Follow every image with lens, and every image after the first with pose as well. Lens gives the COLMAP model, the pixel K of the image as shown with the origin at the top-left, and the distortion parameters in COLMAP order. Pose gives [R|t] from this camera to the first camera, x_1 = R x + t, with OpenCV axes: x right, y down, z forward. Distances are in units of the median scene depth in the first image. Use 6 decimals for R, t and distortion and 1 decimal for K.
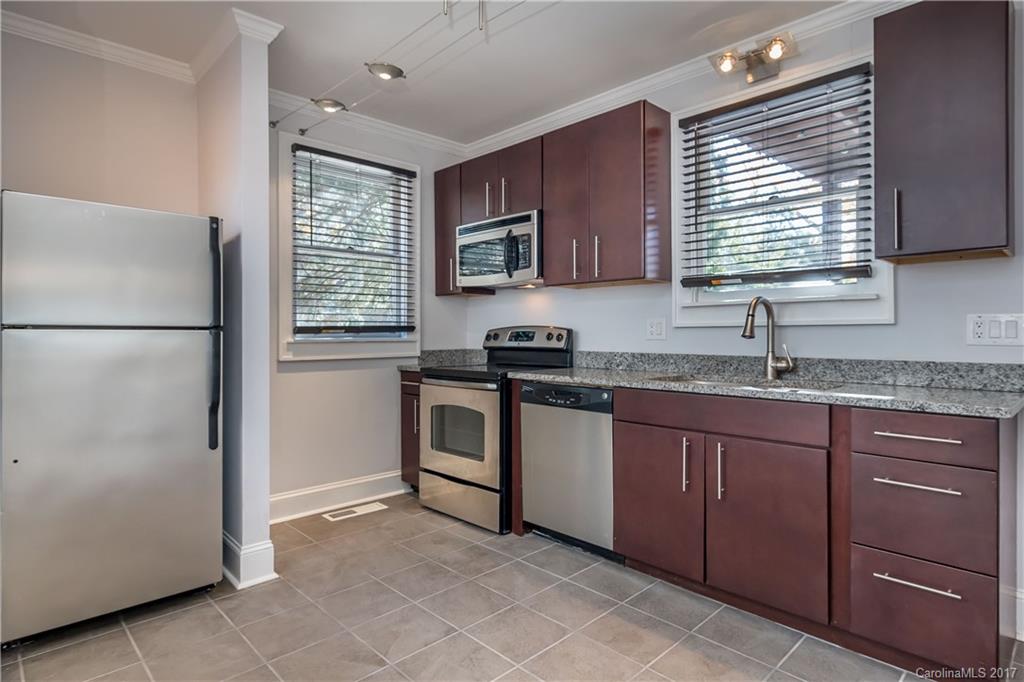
lens RADIAL K [[553.8, 0, 510.5], [0, 553.8, 333.5], [0, 0, 1]] dist [0.005221, -0.000661]
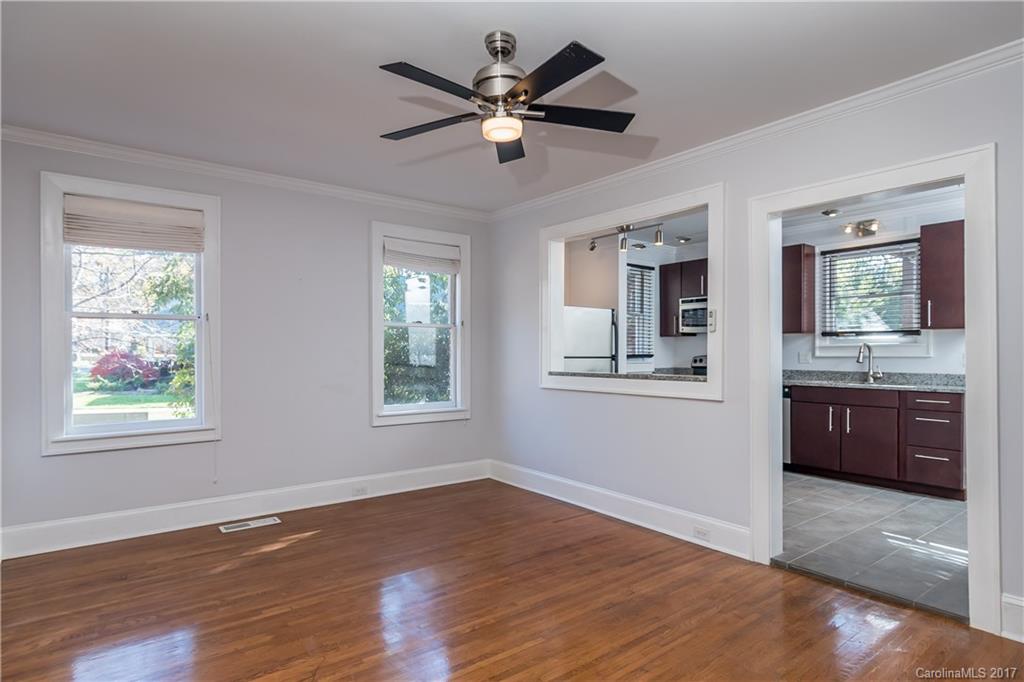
lens RADIAL K [[553.8, 0, 512.7], [0, 553.8, 355.3], [0, 0, 1]] dist [0.005221, -0.000661]
pose [[0.994632, 0.003953, -0.103399, -0.576873], [-0.003441, 0.999981, 0.005124, -0.023332], [0.103417, -0.004740, 0.994627, -1.072612]]
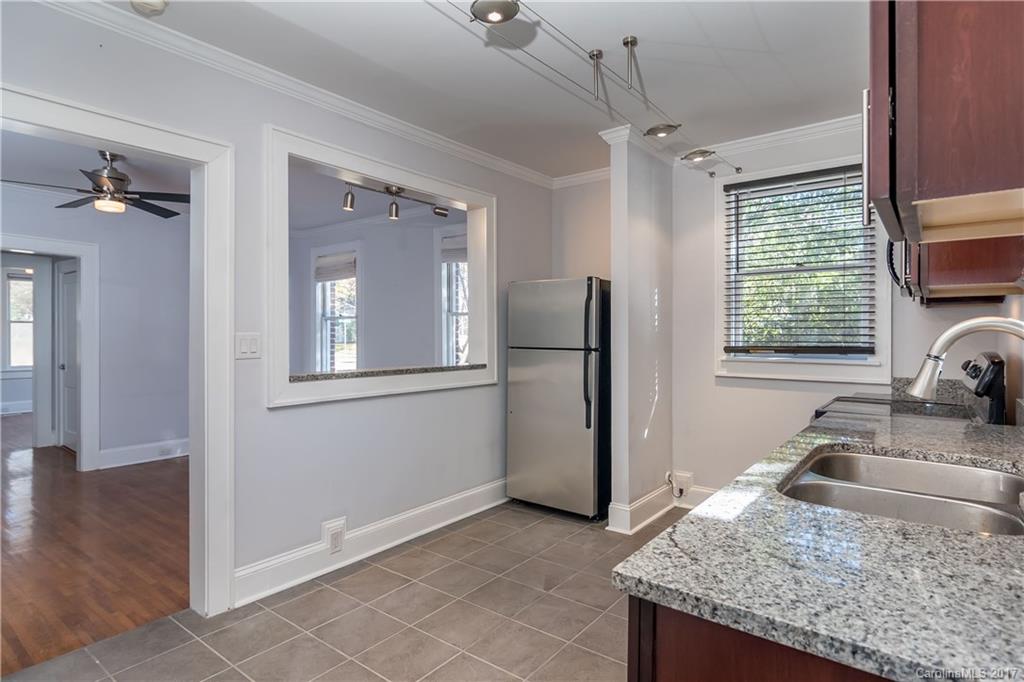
lens RADIAL K [[553.8, 0, 513.3], [0, 553.8, 336.2], [0, 0, 1]] dist [0.005221, -0.000661]
pose [[0.152864, 0.009674, -0.988200, 0.759191], [-0.001317, 0.999953, 0.009585, -0.049484], [0.988246, -0.000164, 0.152869, 0.447751]]
